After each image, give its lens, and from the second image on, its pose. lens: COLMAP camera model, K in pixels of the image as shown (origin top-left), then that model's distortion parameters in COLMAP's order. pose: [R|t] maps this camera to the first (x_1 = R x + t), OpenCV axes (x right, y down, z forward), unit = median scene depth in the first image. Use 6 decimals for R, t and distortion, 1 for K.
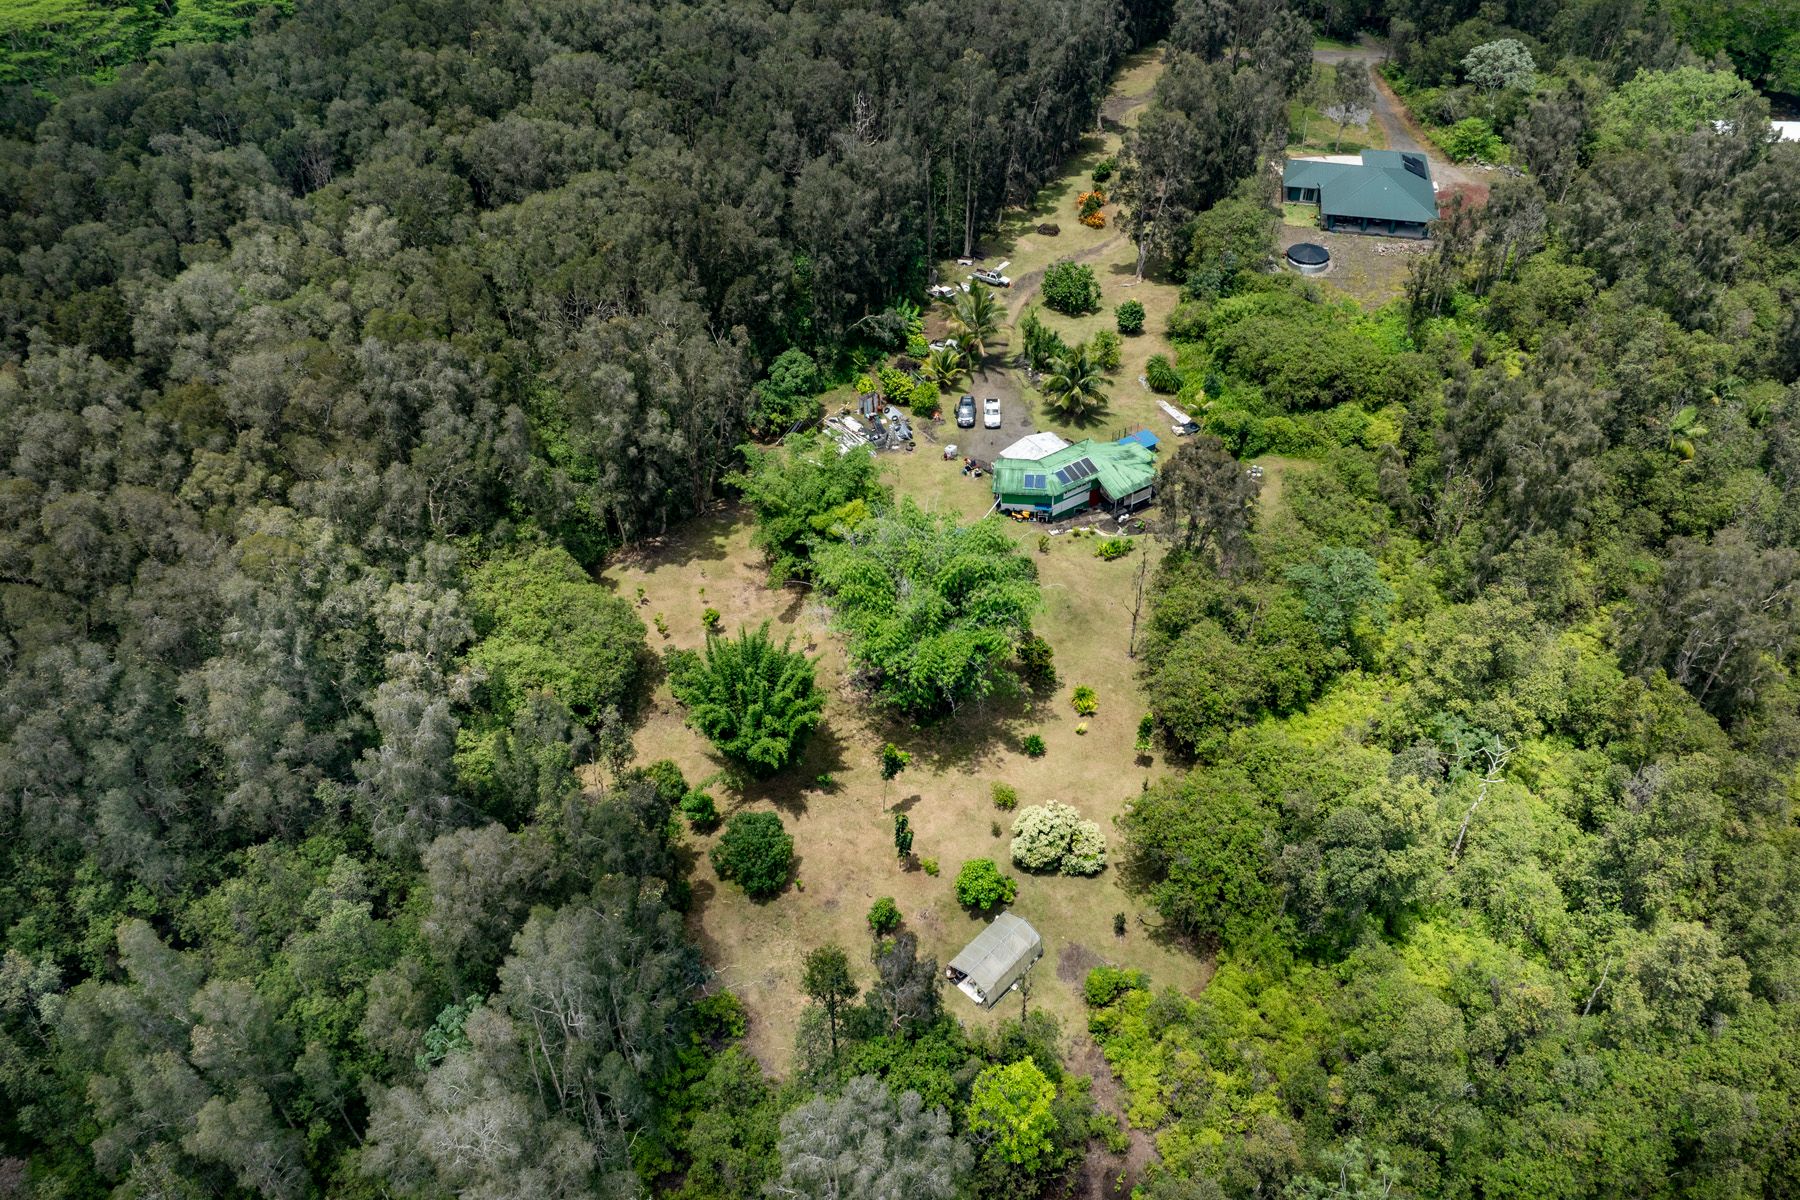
lens RADIAL K [[1284.5, 0, 900.0], [0, 1284.5, 600.0], [0, 0, 1]] dist [-0.048023, 0.031396]
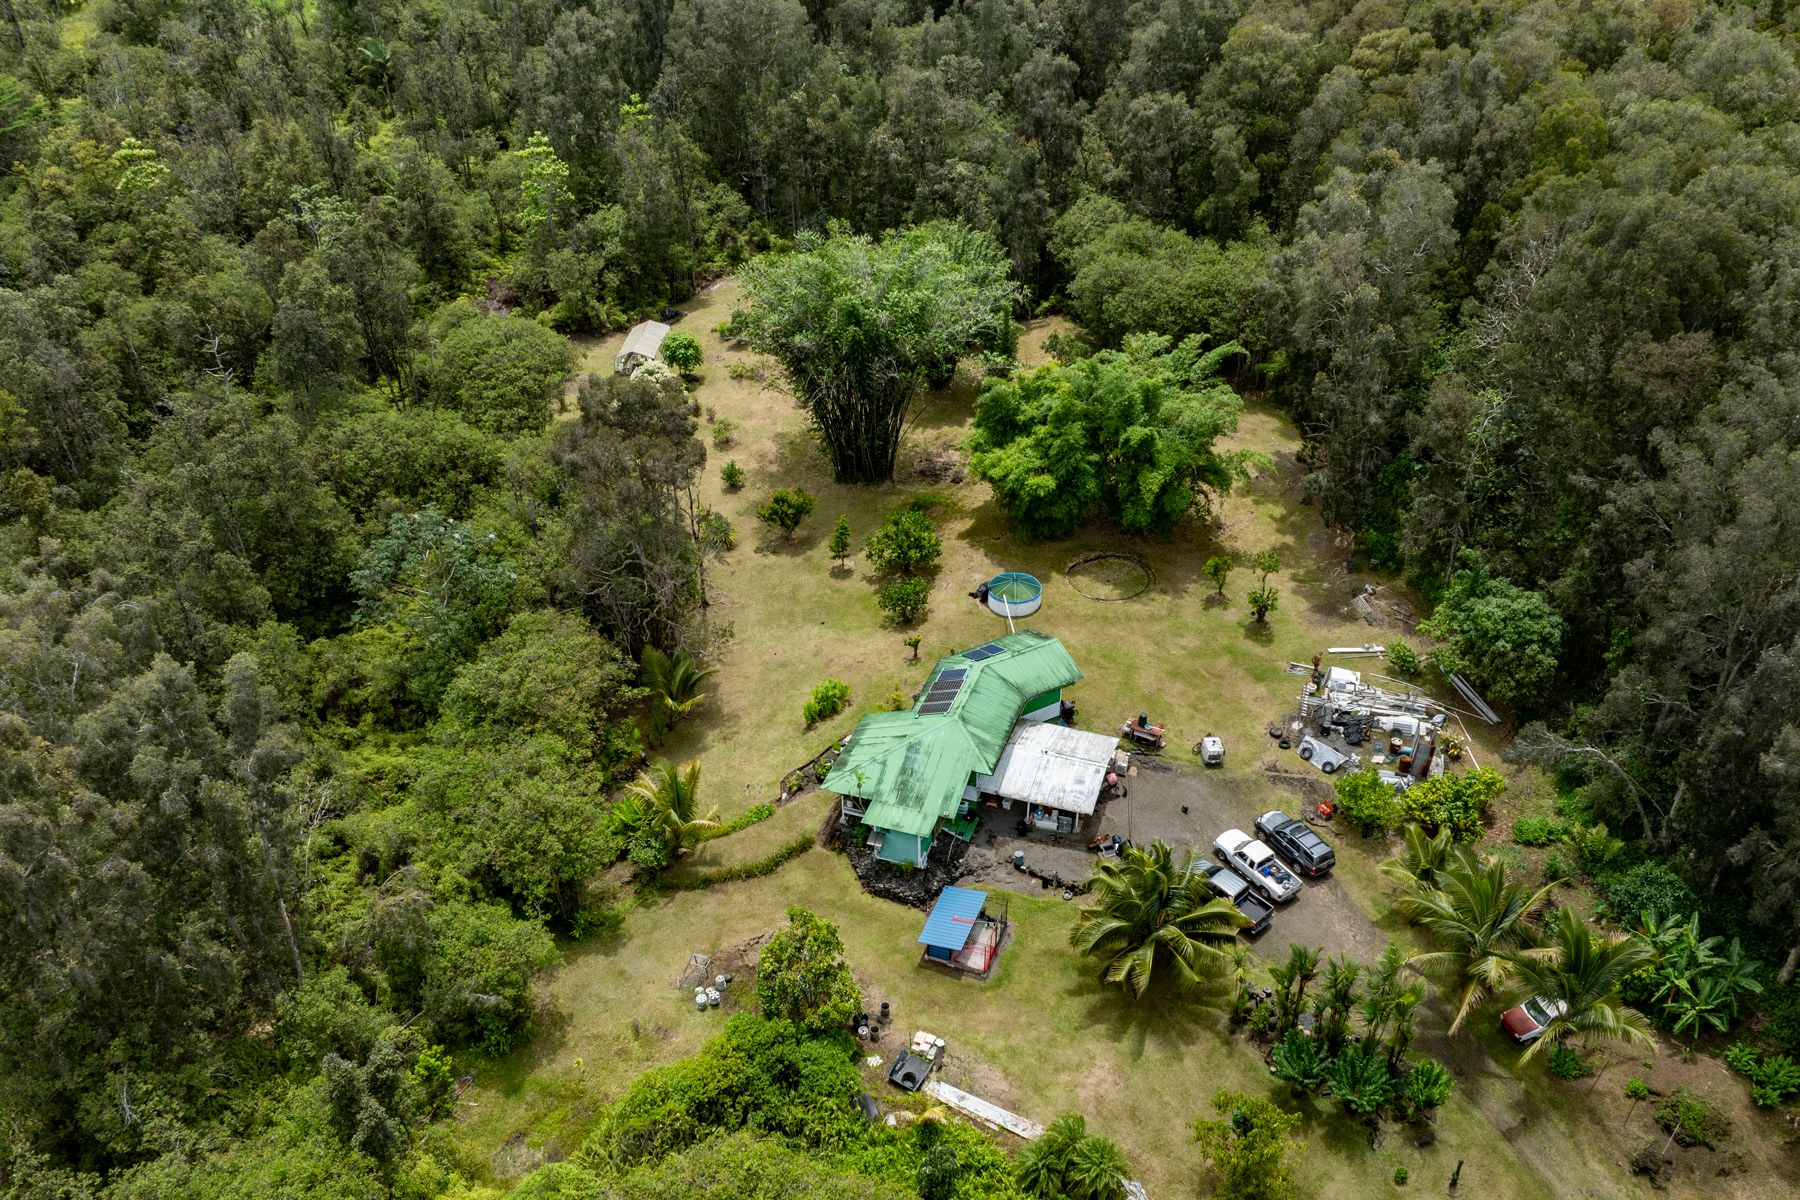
lens RADIAL K [[1573.7, 0, 970.3], [0, 1573.7, 602.4], [0, 0, 1]] dist [-0.013610, -0.009188]
pose [[-0.768568, 0.360029, -0.528849, 0.494230], [-0.424933, 0.330676, 0.842666, -0.723131], [0.478262, 0.872372, -0.101159, 1.068883]]
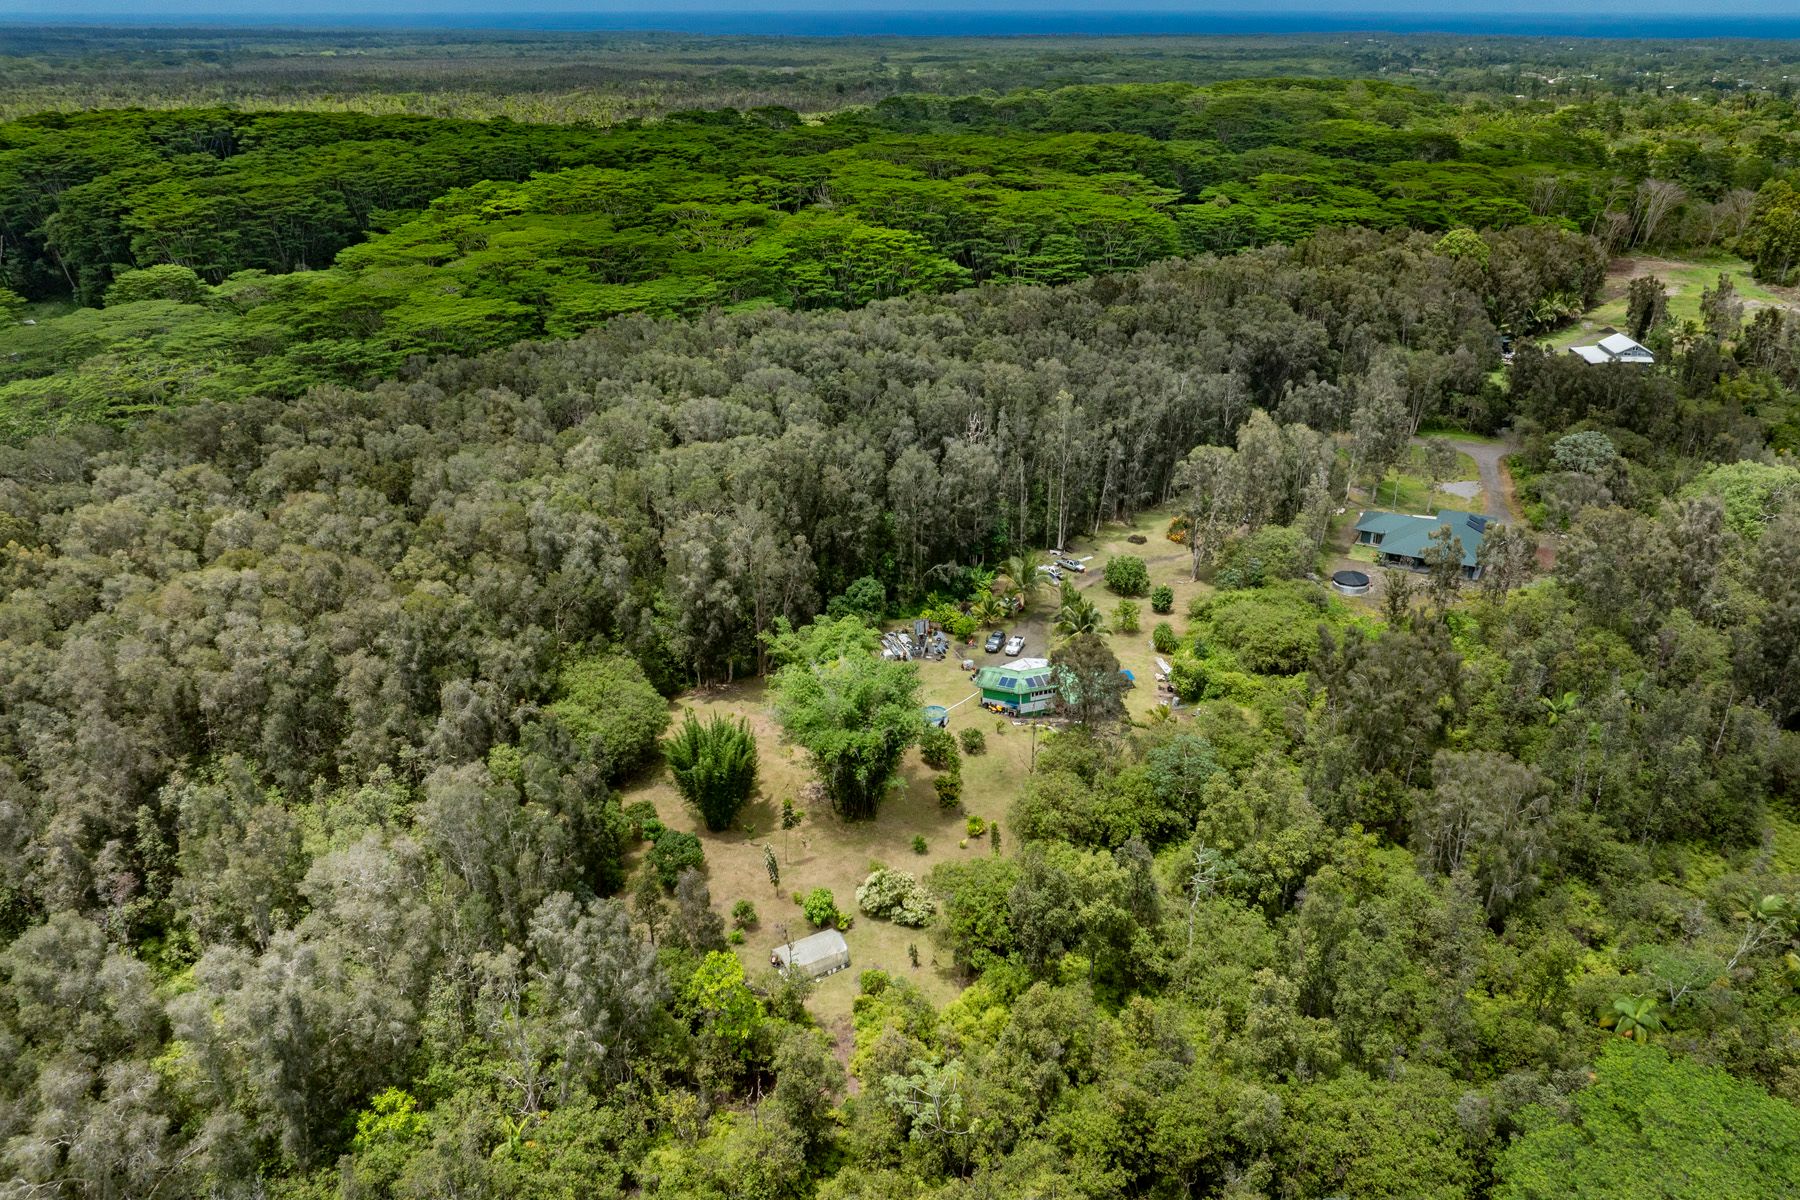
lens RADIAL K [[1247.5, 0, 929.1], [0, 1247.5, 603.4], [0, 0, 1]] dist [-0.004357, -0.001672]
pose [[0.963736, 0.118165, -0.239271, 0.323278], [-0.181183, 0.948022, -0.261587, 0.175428], [0.195924, 0.295453, 0.935052, -0.206826]]
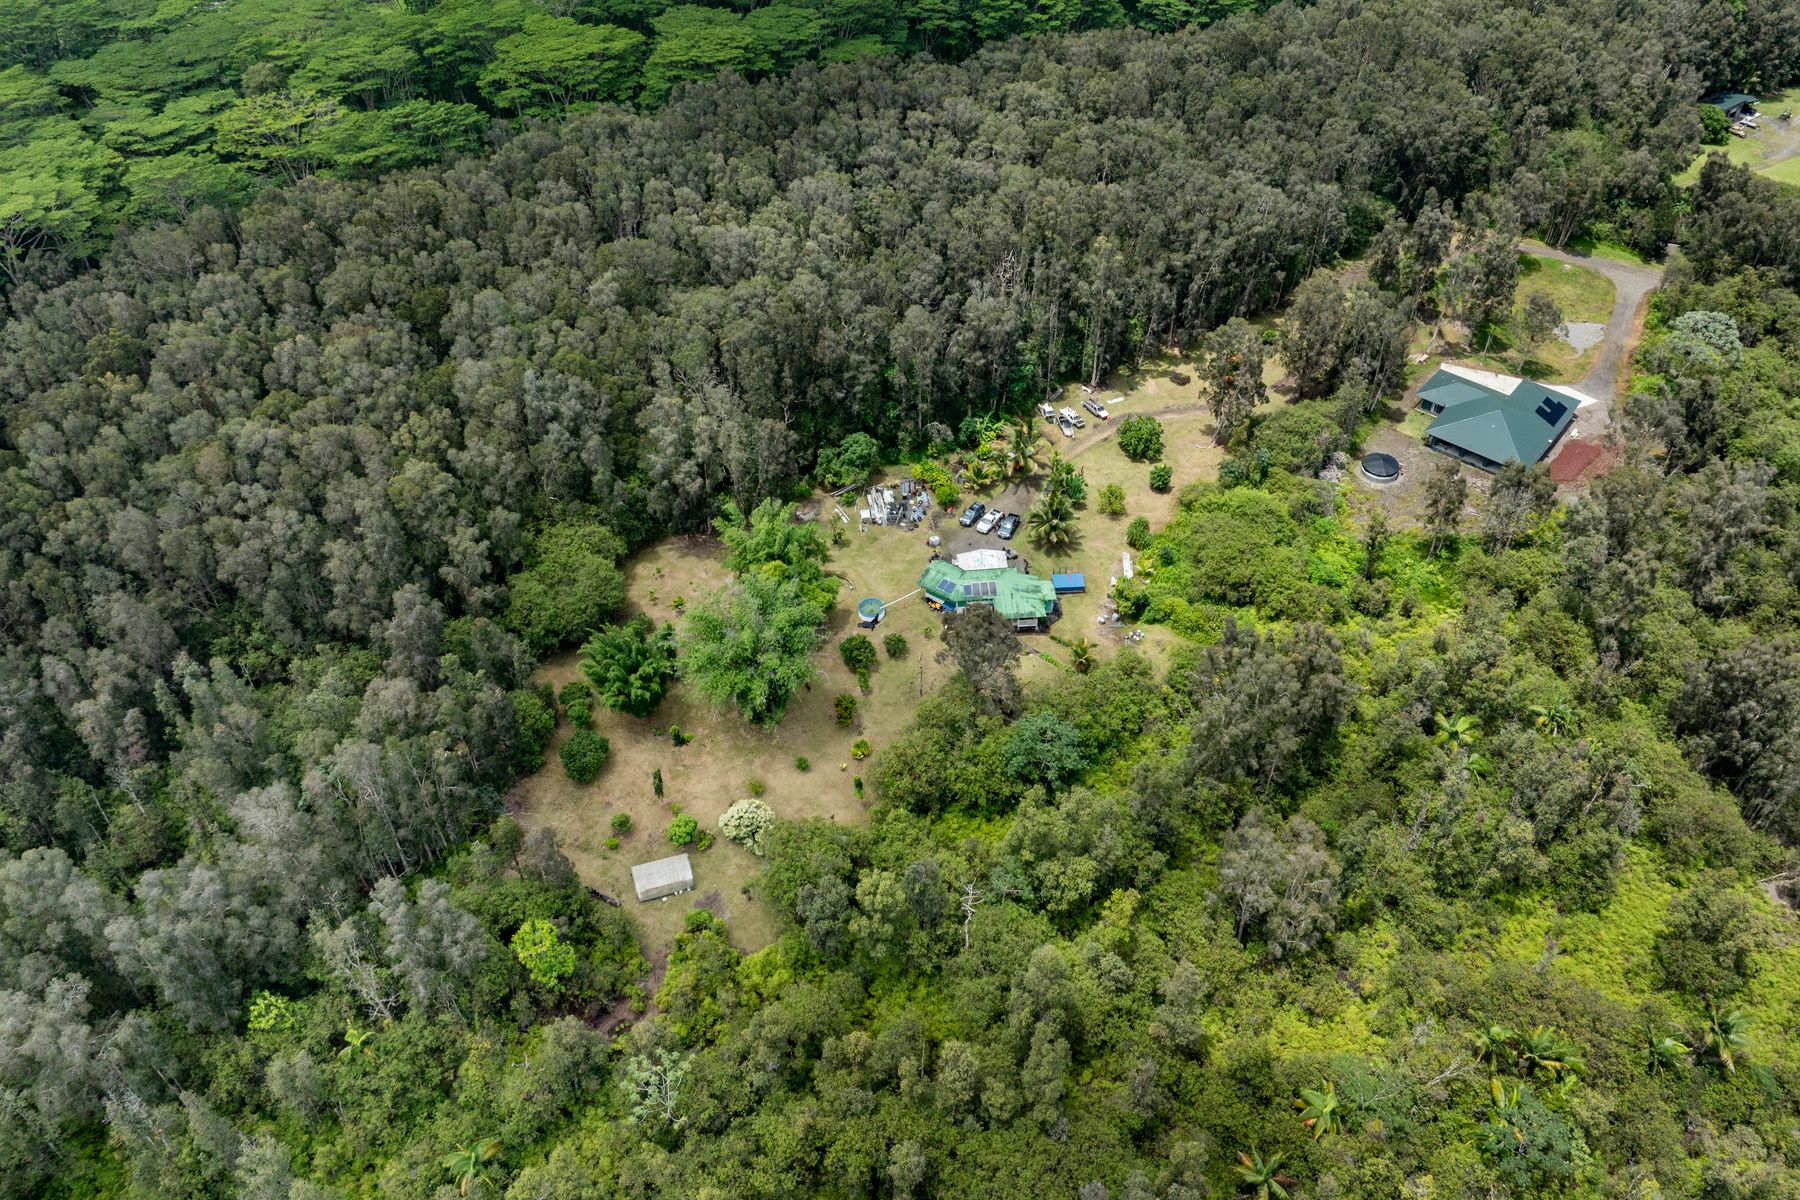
lens RADIAL K [[1242.6, 0, 921.1], [0, 1242.6, 513.4], [0, 0, 1]] dist [-0.034756, 0.002668]
pose [[0.879183, 0.314370, -0.358061, 0.532987], [-0.318335, 0.946684, 0.049528, -0.224479], [0.354541, 0.070440, 0.932384, -0.235498]]
